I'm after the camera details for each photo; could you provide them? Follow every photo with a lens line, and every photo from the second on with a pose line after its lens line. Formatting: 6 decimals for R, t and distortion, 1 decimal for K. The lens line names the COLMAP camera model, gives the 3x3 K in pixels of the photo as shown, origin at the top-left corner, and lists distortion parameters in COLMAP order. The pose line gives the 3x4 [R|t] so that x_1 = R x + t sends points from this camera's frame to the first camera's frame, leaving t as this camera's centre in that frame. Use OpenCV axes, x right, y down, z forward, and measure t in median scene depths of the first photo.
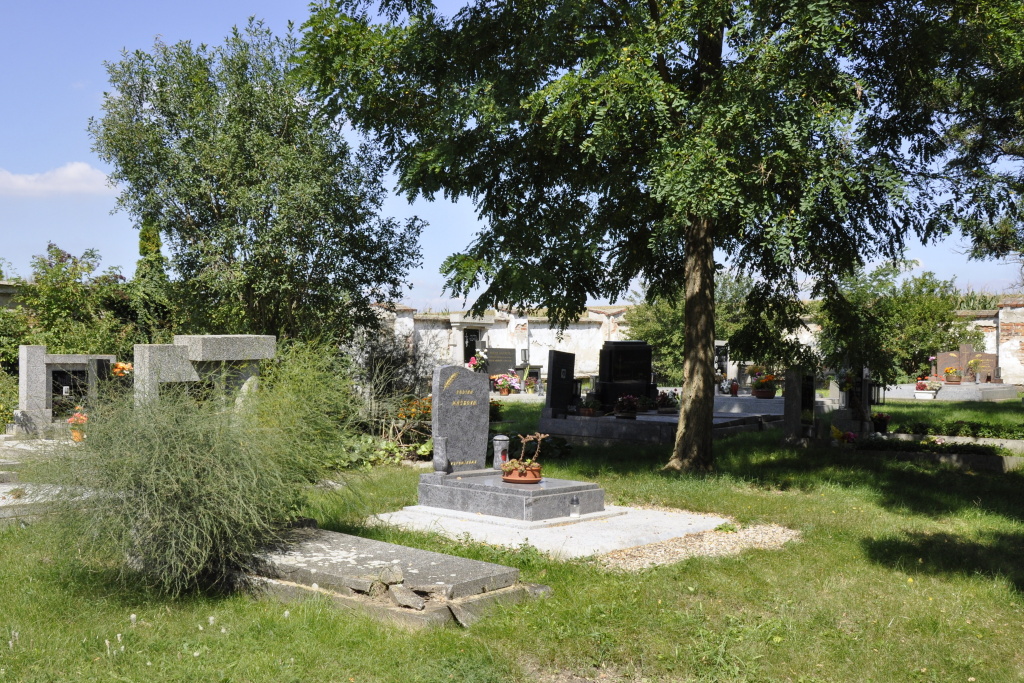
lens RADIAL K [[1156.9, 0, 511.4], [0, 1156.9, 343.8], [0, 0, 1]] dist [-0.031622, 0.000000]
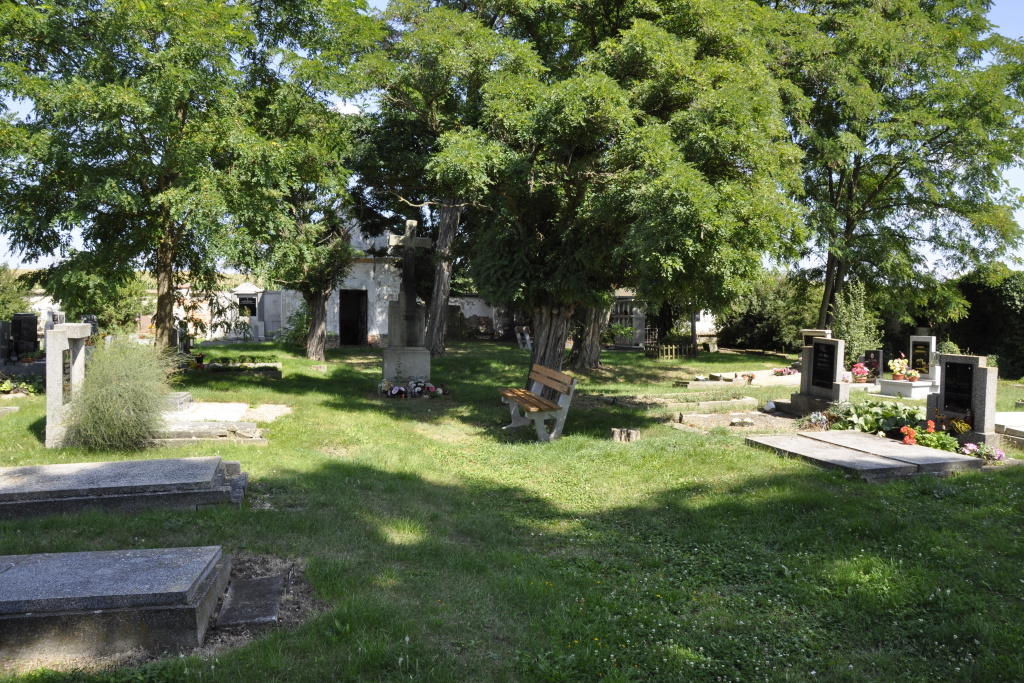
lens RADIAL K [[803.7, 0, 510.8], [0, 803.7, 339.0], [0, 0, 1]] dist [-0.068792, -0.002071]
pose [[0.591022, -0.026054, 0.806235, -0.514649], [-0.010867, 0.999130, 0.040253, -0.024821], [-0.806582, -0.032552, 0.590225, -0.196193]]
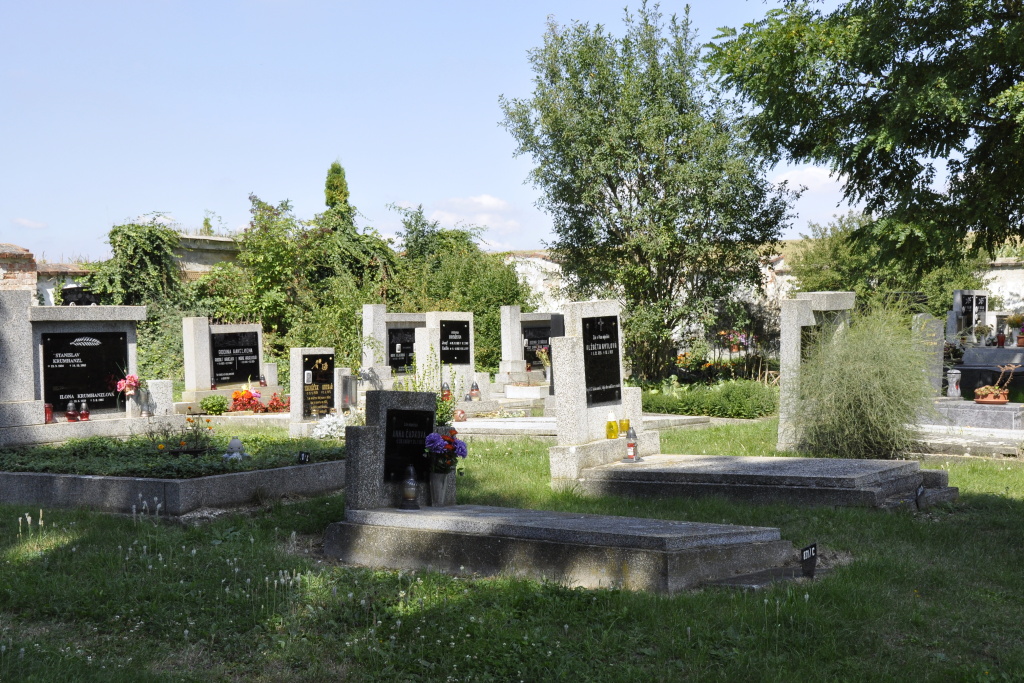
lens RADIAL K [[1618.3, 0, 512.3], [0, 1618.3, 340.8], [0, 0, 1]] dist [0.067300, 0.000000]
pose [[0.999496, -0.013846, 0.028564, -0.408611], [0.013118, 0.999588, 0.025533, -0.001511], [-0.028906, -0.025146, 0.999266, -0.554213]]
